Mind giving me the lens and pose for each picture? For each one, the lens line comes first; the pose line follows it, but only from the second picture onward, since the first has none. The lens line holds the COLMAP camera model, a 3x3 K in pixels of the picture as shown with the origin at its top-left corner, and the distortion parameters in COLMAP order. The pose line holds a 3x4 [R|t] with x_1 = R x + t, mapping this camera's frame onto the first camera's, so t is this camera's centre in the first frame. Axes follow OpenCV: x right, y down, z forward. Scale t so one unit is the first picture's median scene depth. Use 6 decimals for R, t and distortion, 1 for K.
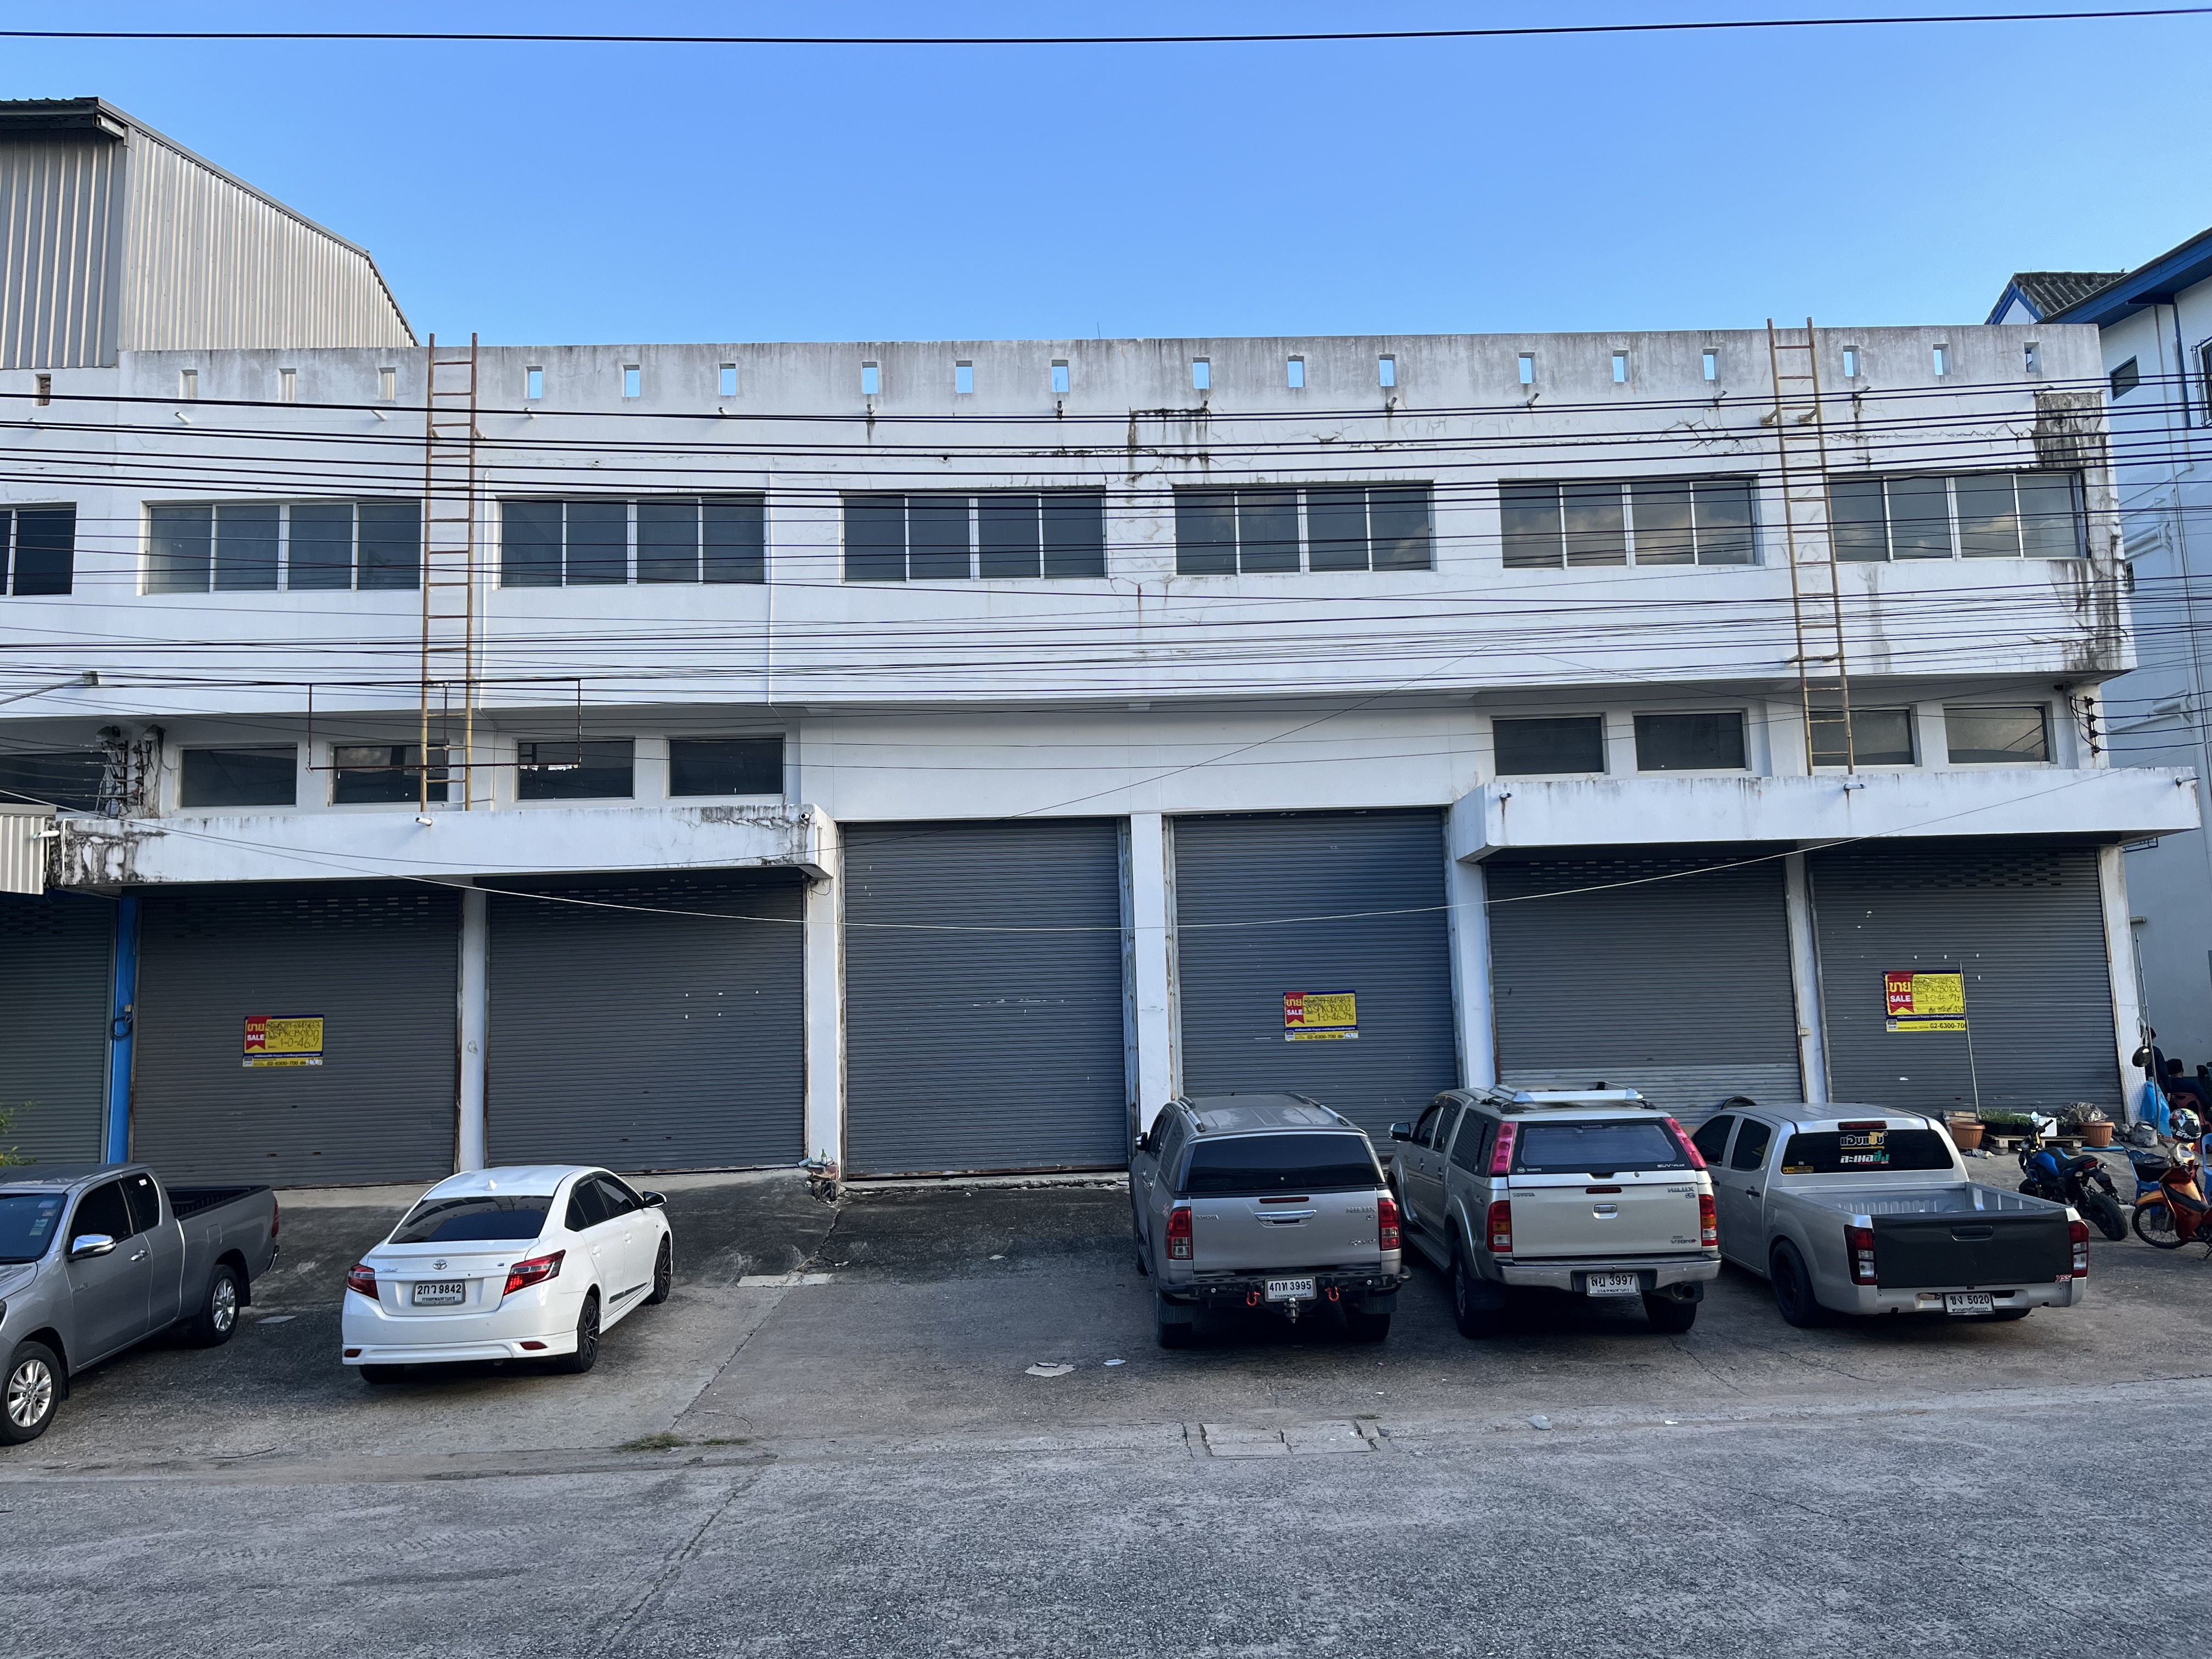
lens RADIAL K [[1632.2, 0, 1106.0], [0, 1632.2, 829.5], [0, 0, 1]] dist [0.082746, -0.134726]
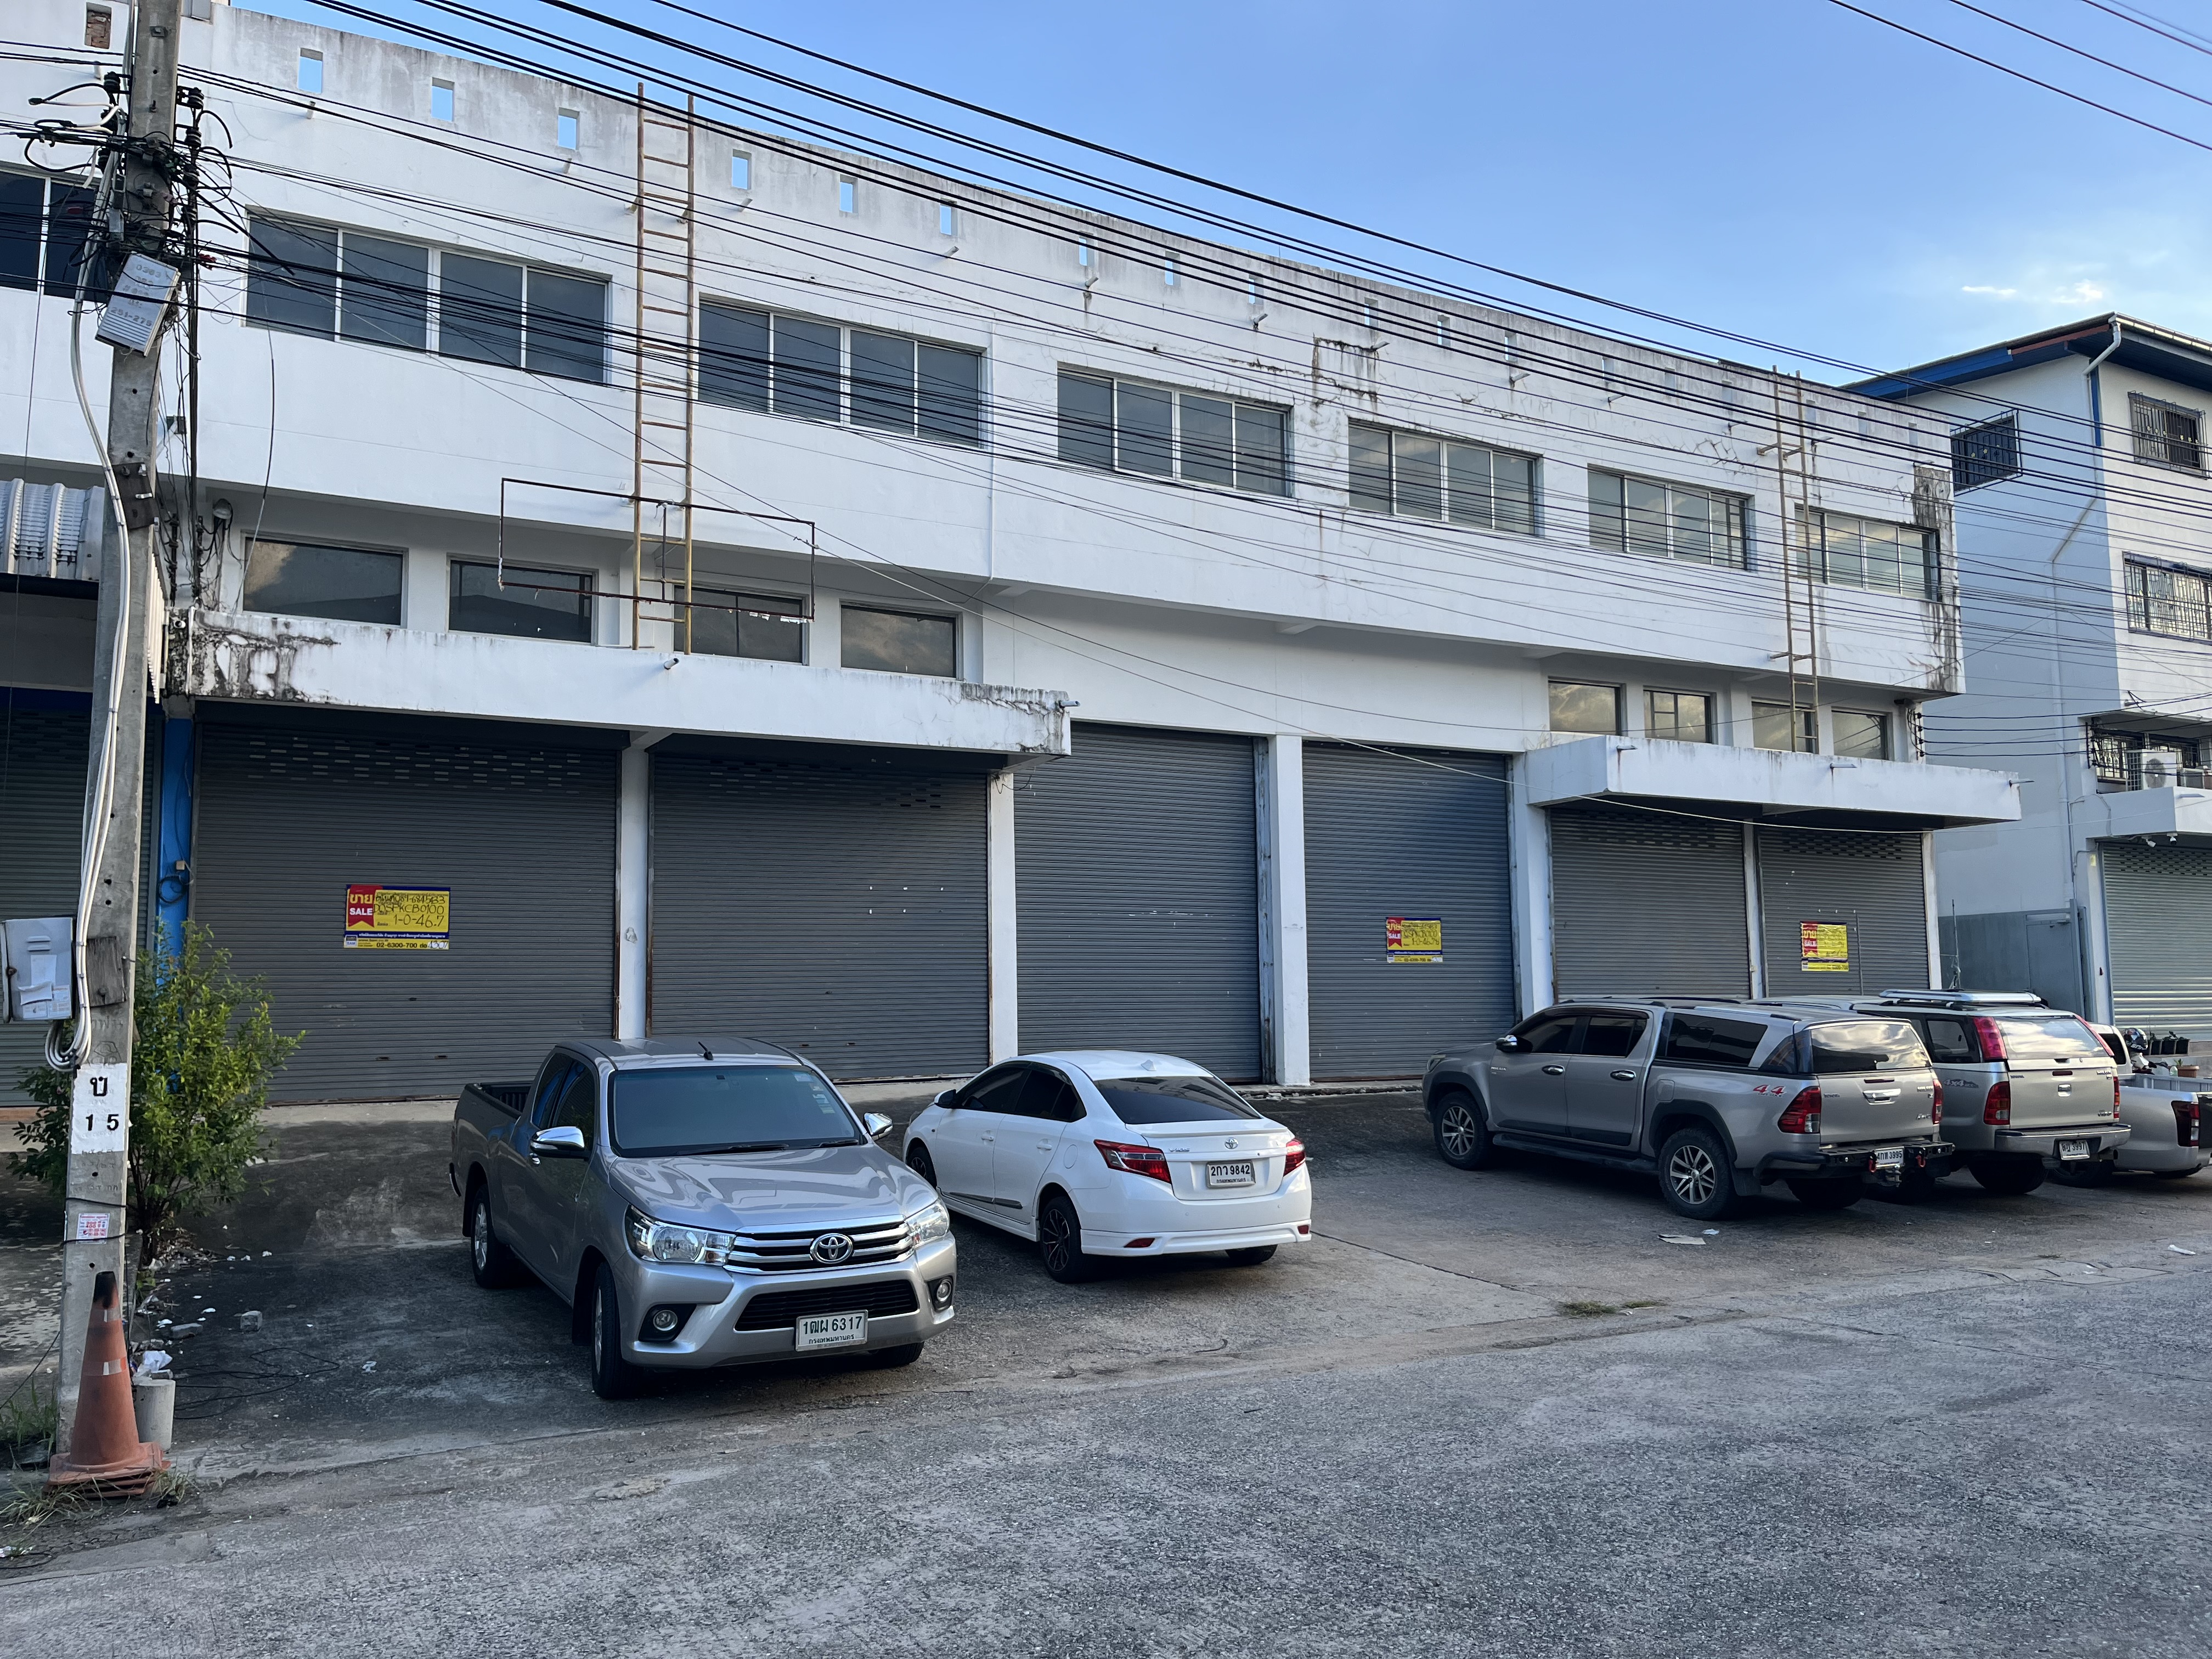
lens RADIAL K [[1632.2, 0, 1106.0], [0, 1632.2, 829.5], [0, 0, 1]] dist [0.082746, -0.134726]
pose [[0.901129, 0.067695, 0.428233, -0.522204], [-0.076561, 0.997059, 0.003493, 0.055005], [-0.426737, -0.035933, 0.903662, 0.128137]]
